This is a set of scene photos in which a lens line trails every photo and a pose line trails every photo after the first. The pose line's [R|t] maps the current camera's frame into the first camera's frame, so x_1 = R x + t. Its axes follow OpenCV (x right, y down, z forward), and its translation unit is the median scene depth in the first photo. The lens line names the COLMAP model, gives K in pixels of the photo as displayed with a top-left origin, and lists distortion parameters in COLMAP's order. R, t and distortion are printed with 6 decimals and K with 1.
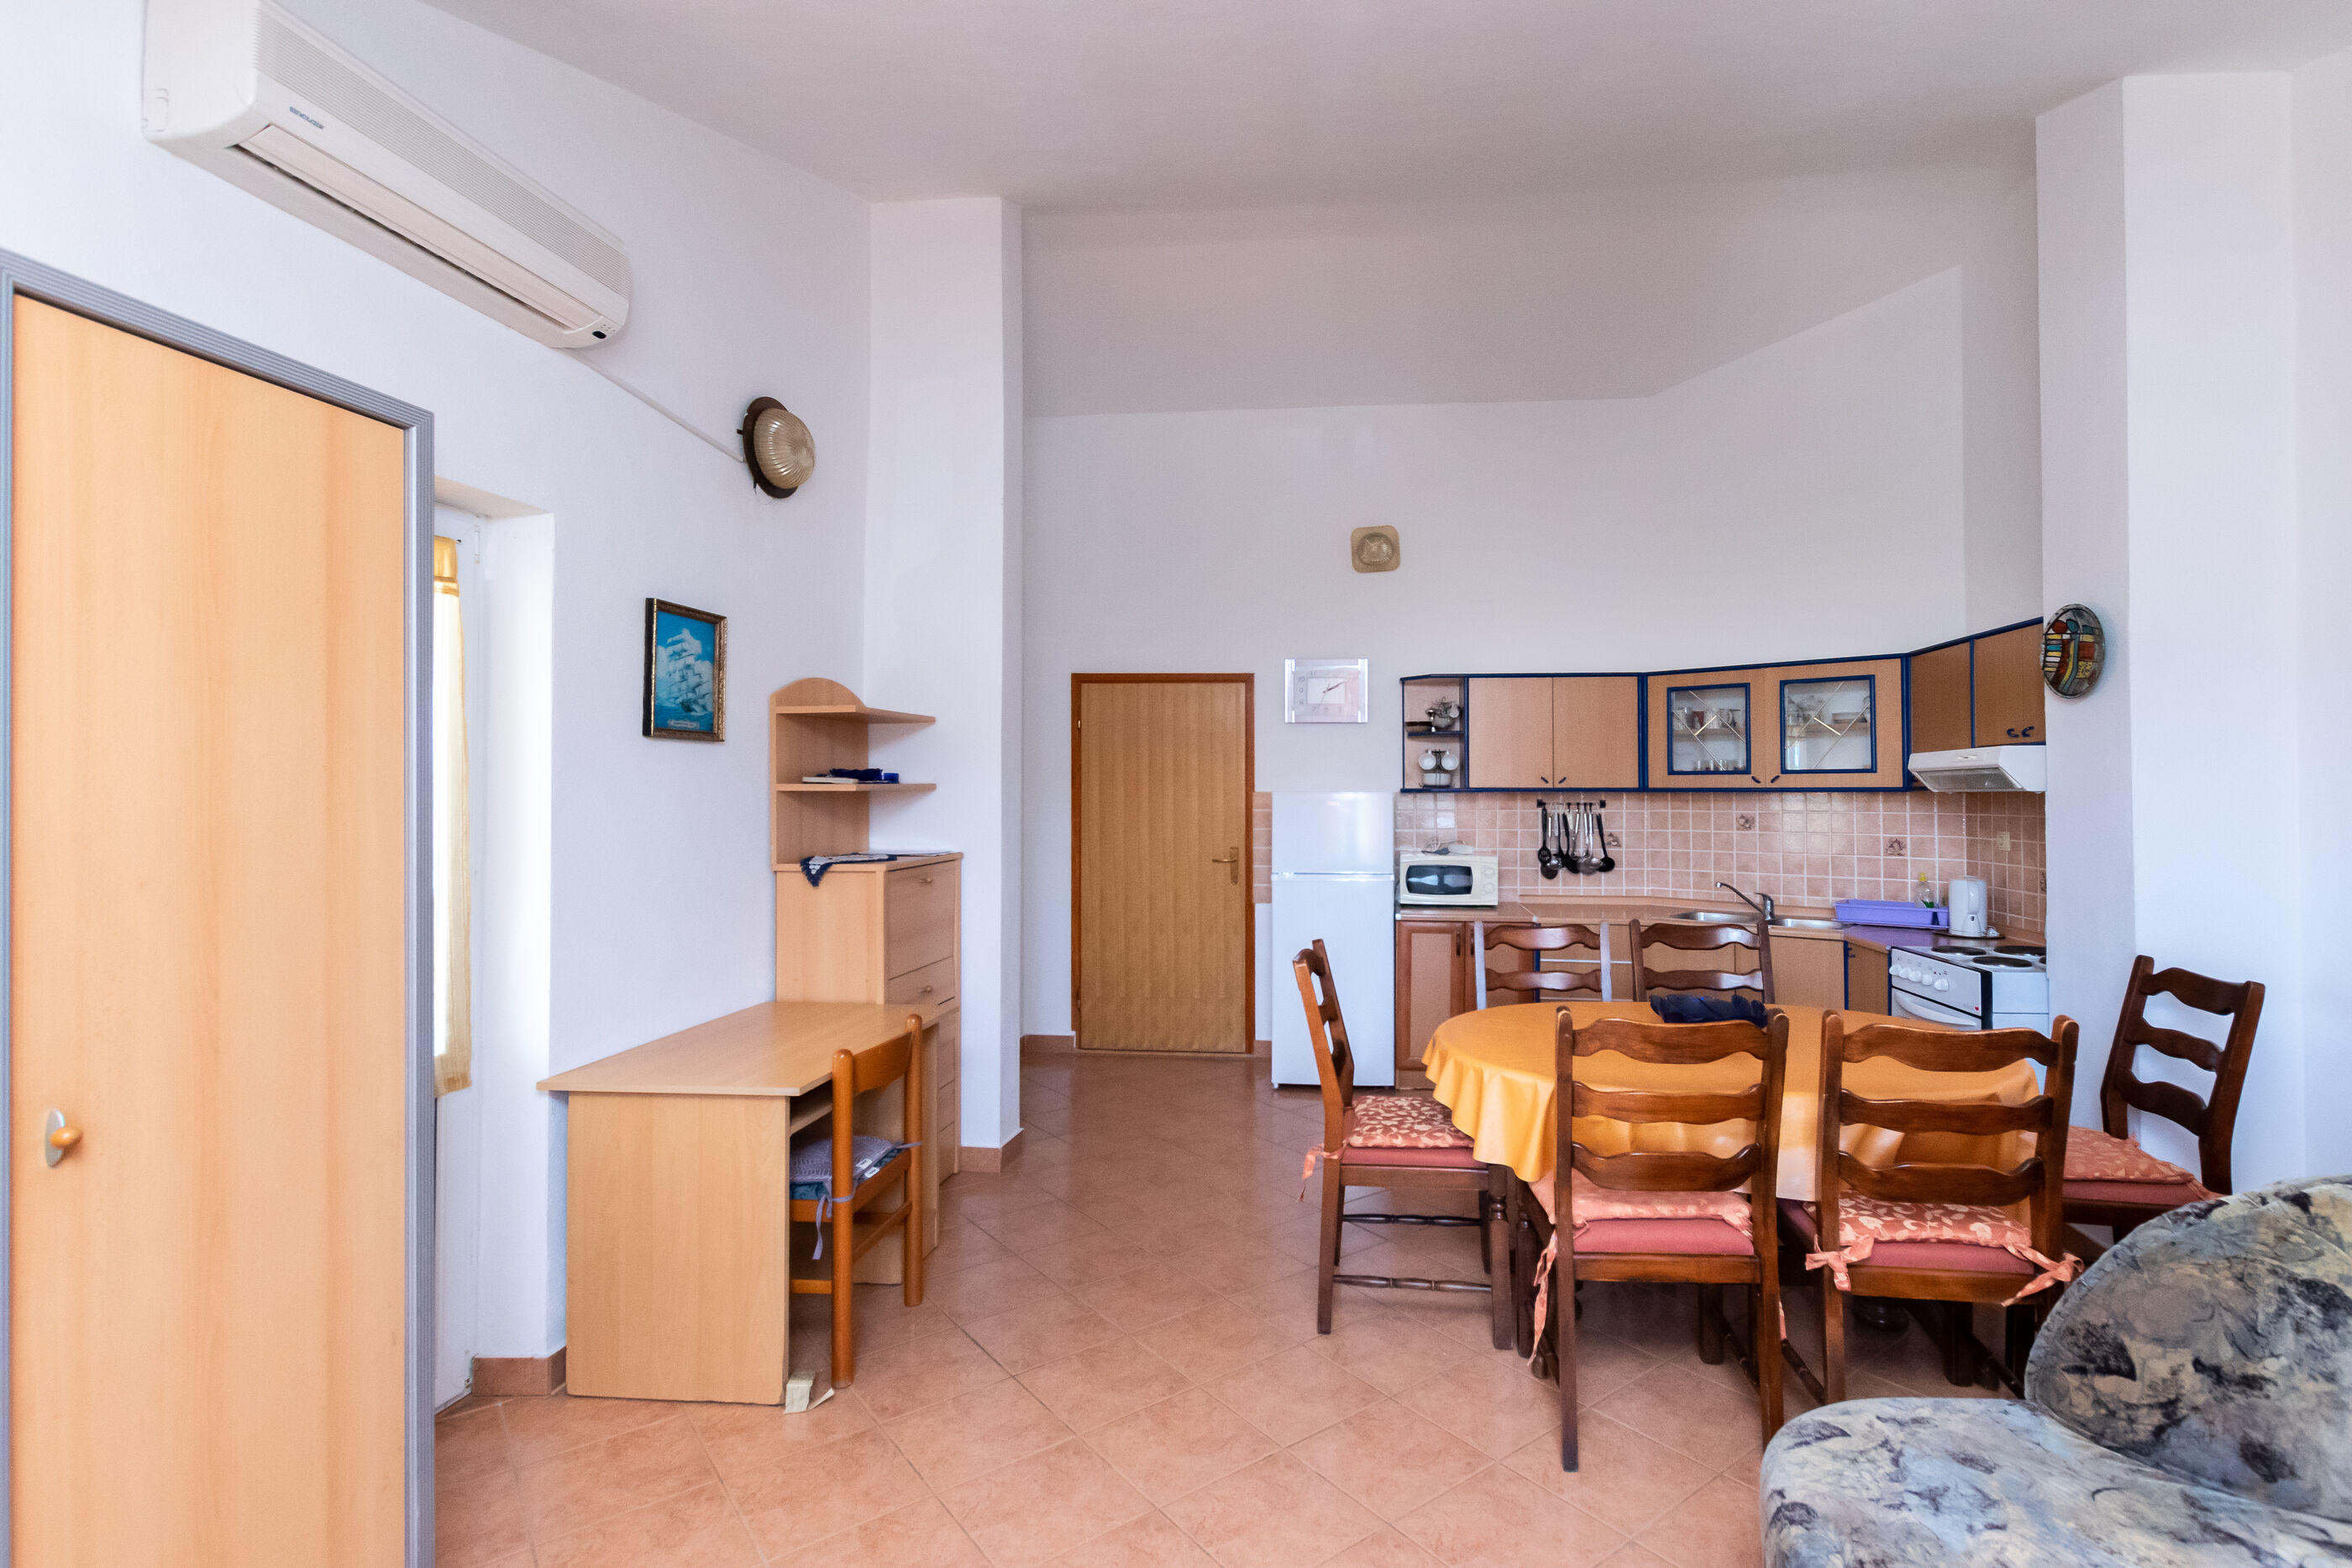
lens RADIAL K [[1020.5, 0, 1205.7], [0, 1020.5, 775.0], [0, 0, 1]] dist [0.010792, -0.004587]
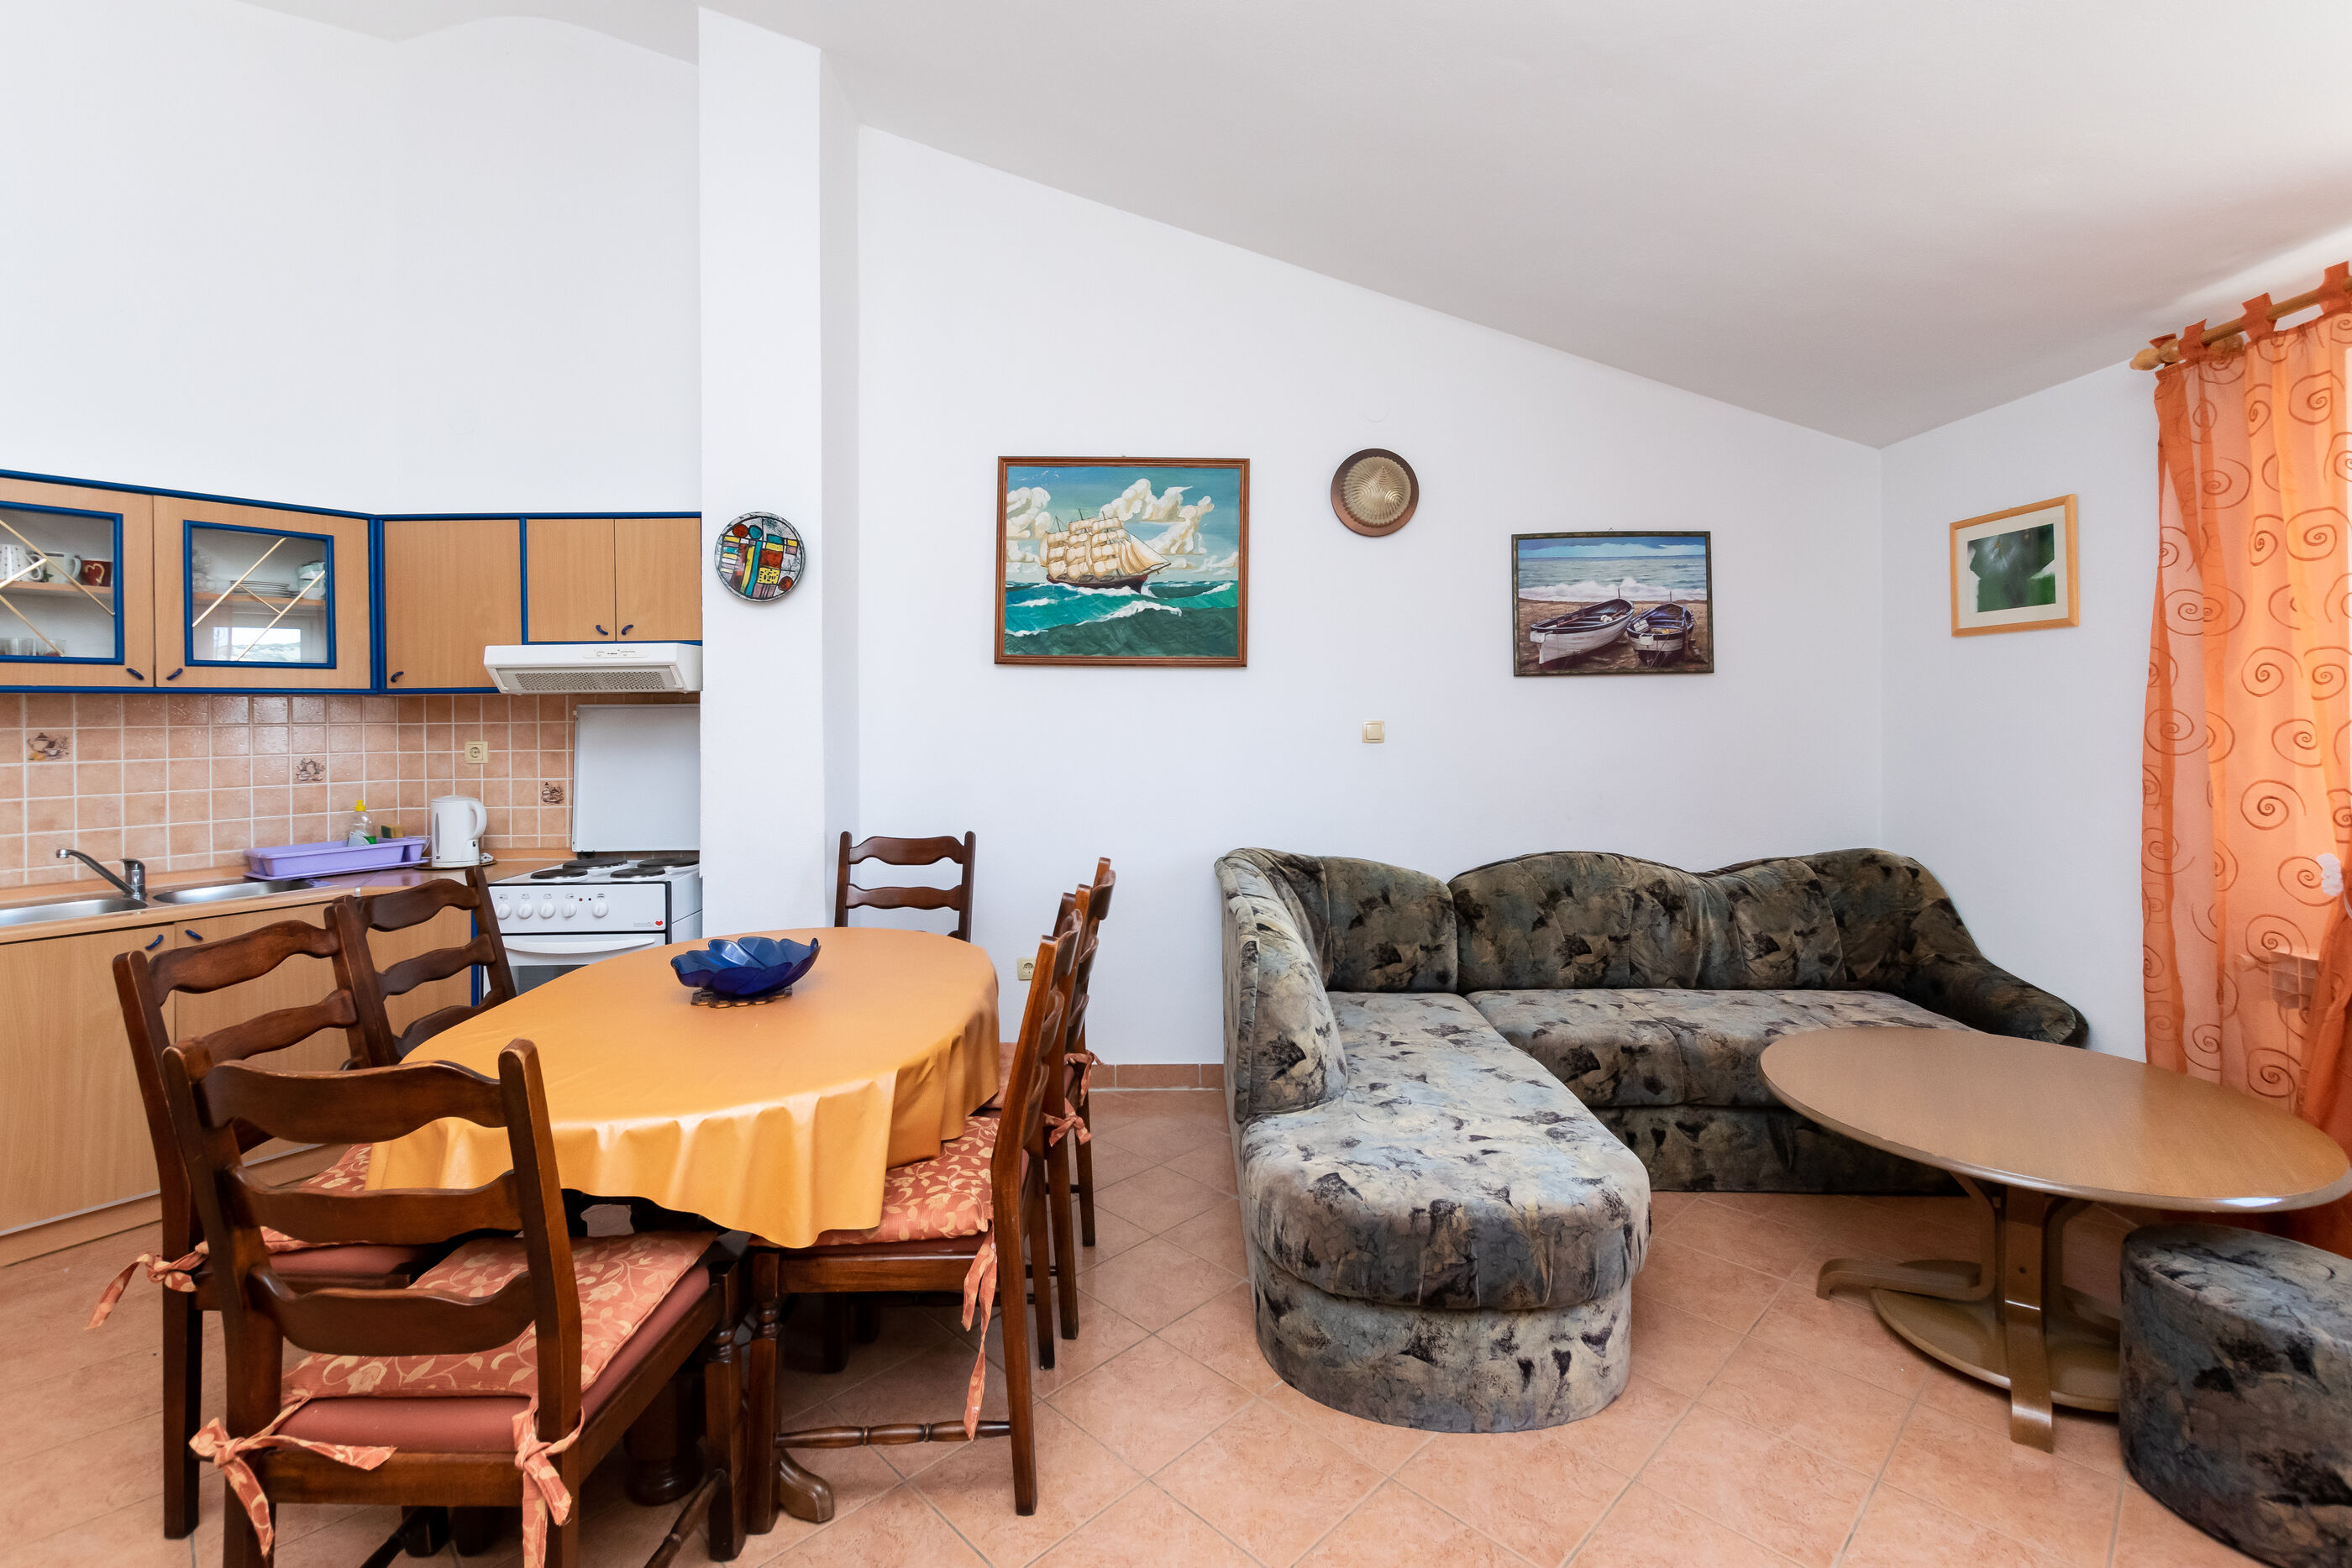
lens RADIAL K [[1178.7, 0, 1210.8], [0, 1178.7, 719.0], [0, 0, 1]] dist [0.008881, -0.003775]
pose [[-0.172465, -0.000805, 0.985015, -0.418728], [-0.007188, 0.999974, -0.000442, 0.042047], [-0.984989, -0.007157, -0.172467, 0.744277]]
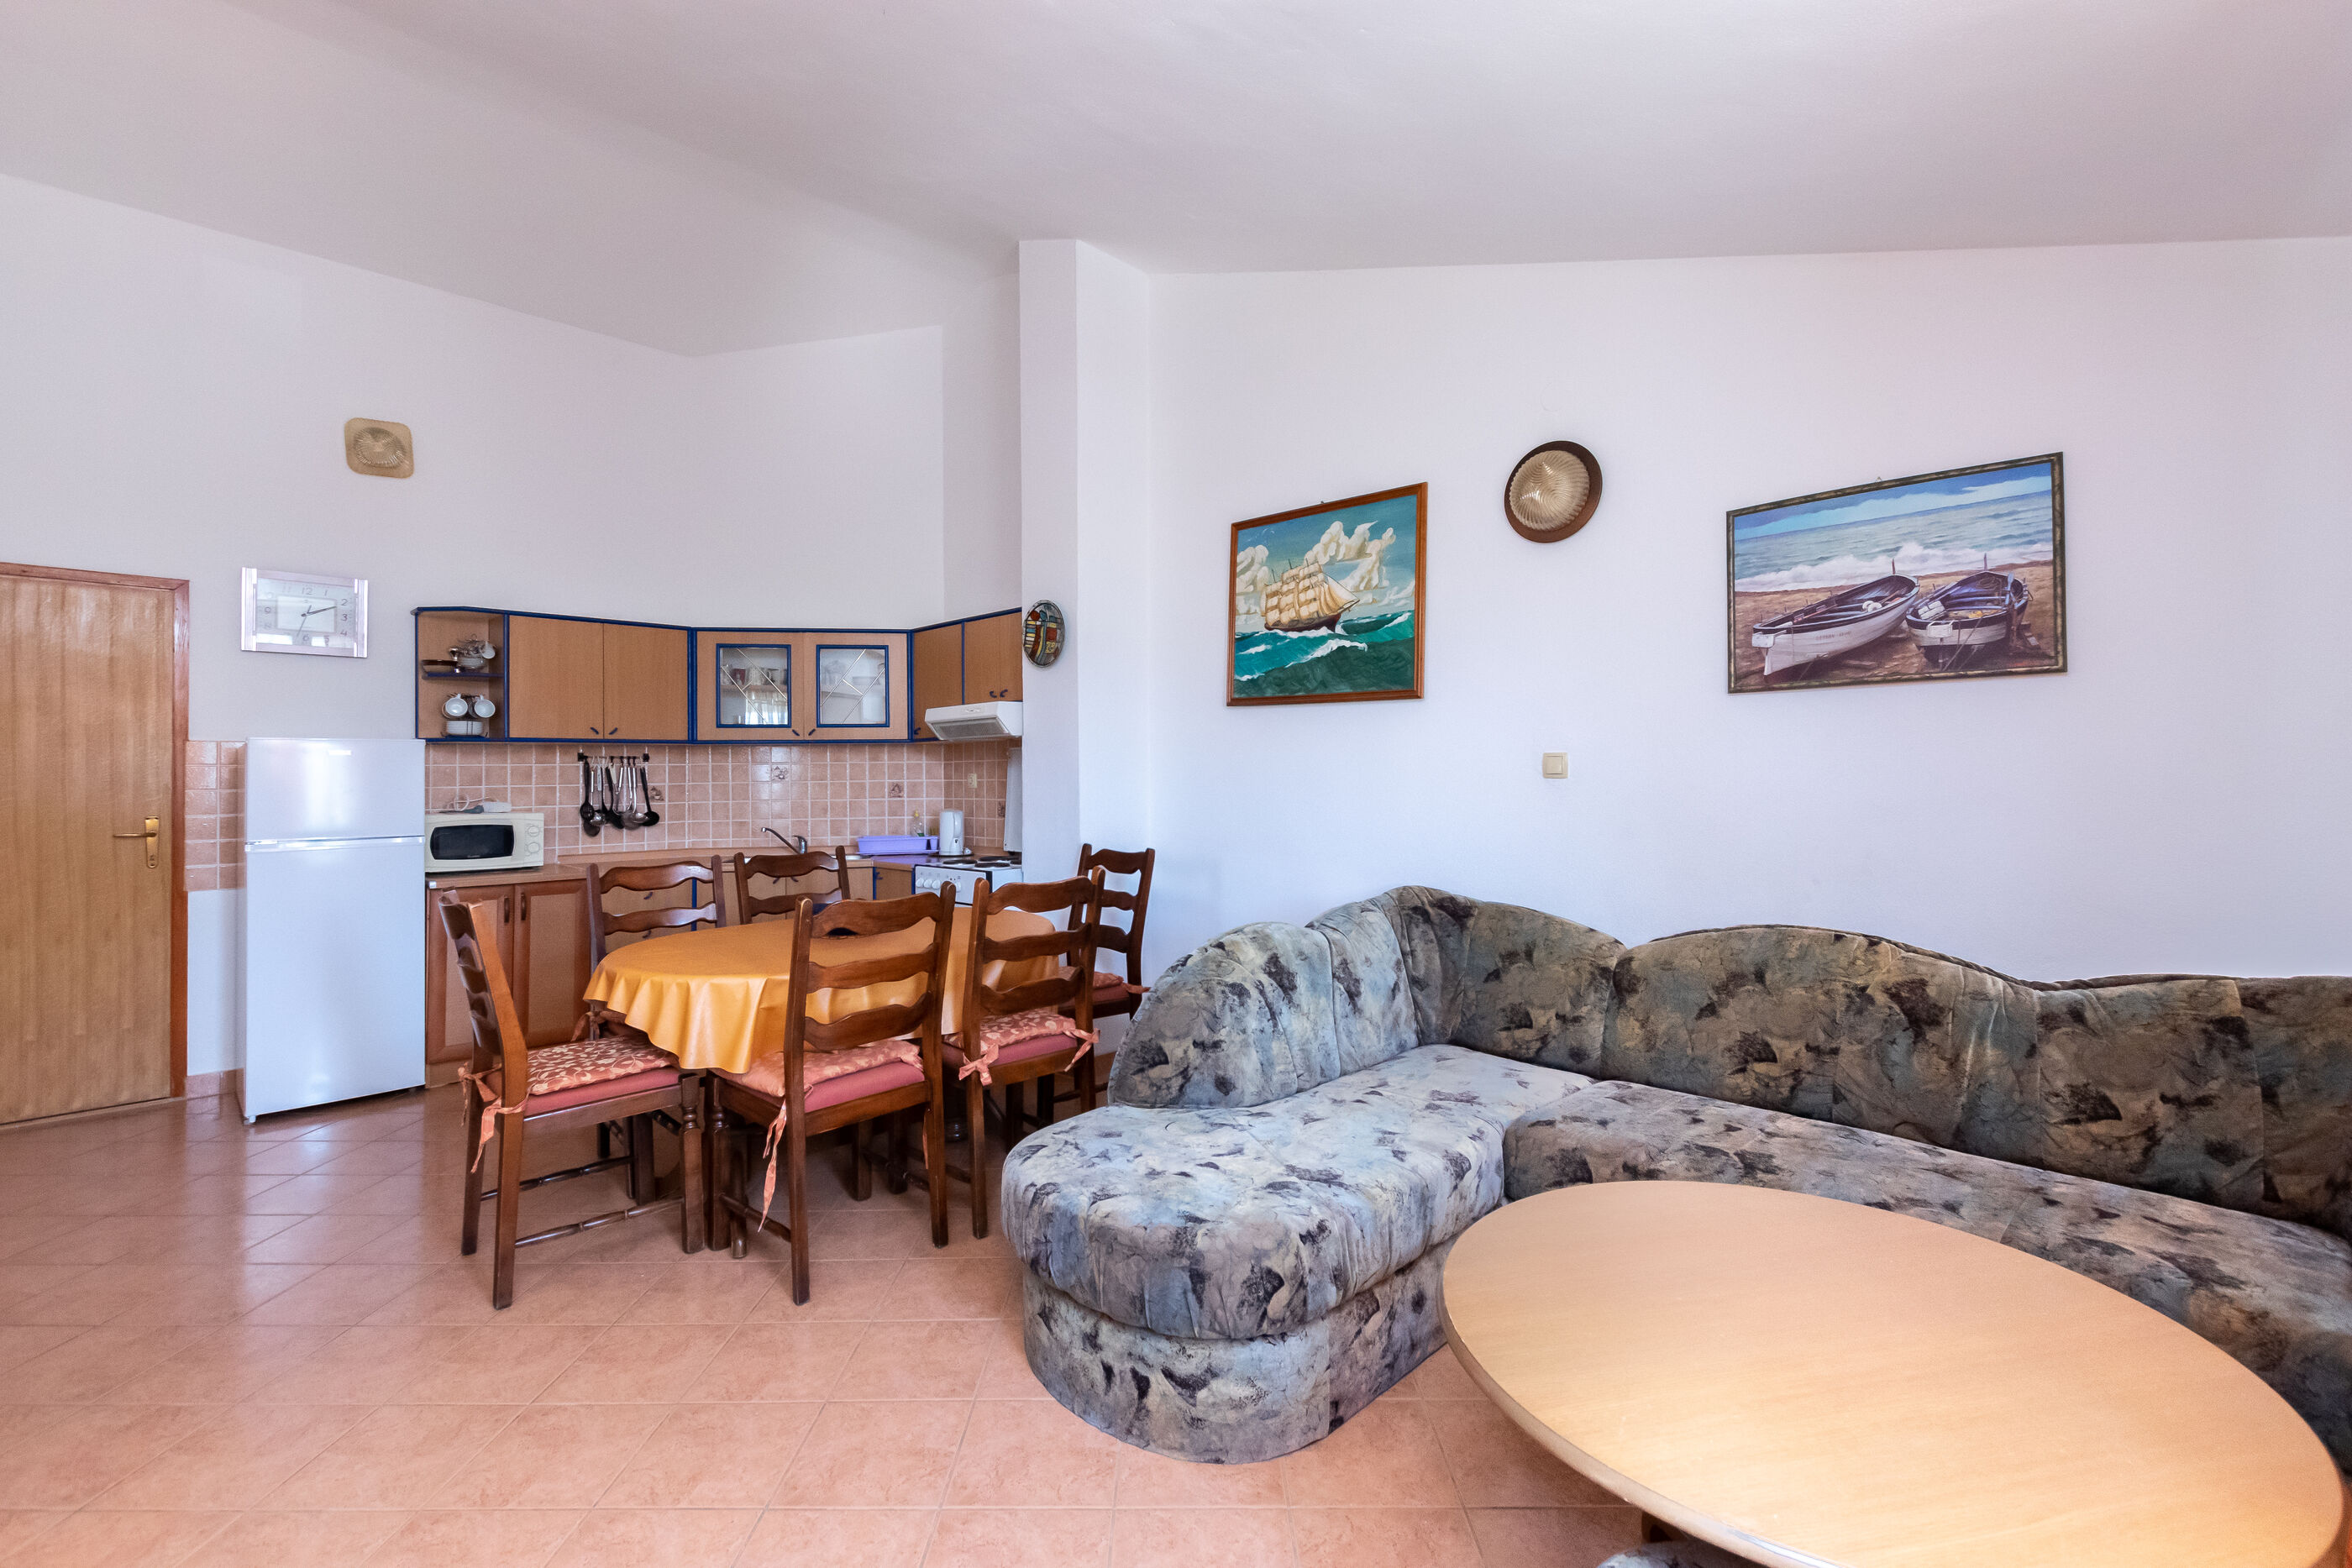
lens RADIAL K [[1129.6, 0, 1065.6], [0, 1129.6, 753.8], [0, 0, 1]] dist [0.011274, -0.002614]
pose [[0.655298, 0.010023, 0.755304, -0.297031], [-0.005596, 0.999949, -0.008415, 0.055275], [-0.755350, 0.001288, 0.655321, -0.033390]]
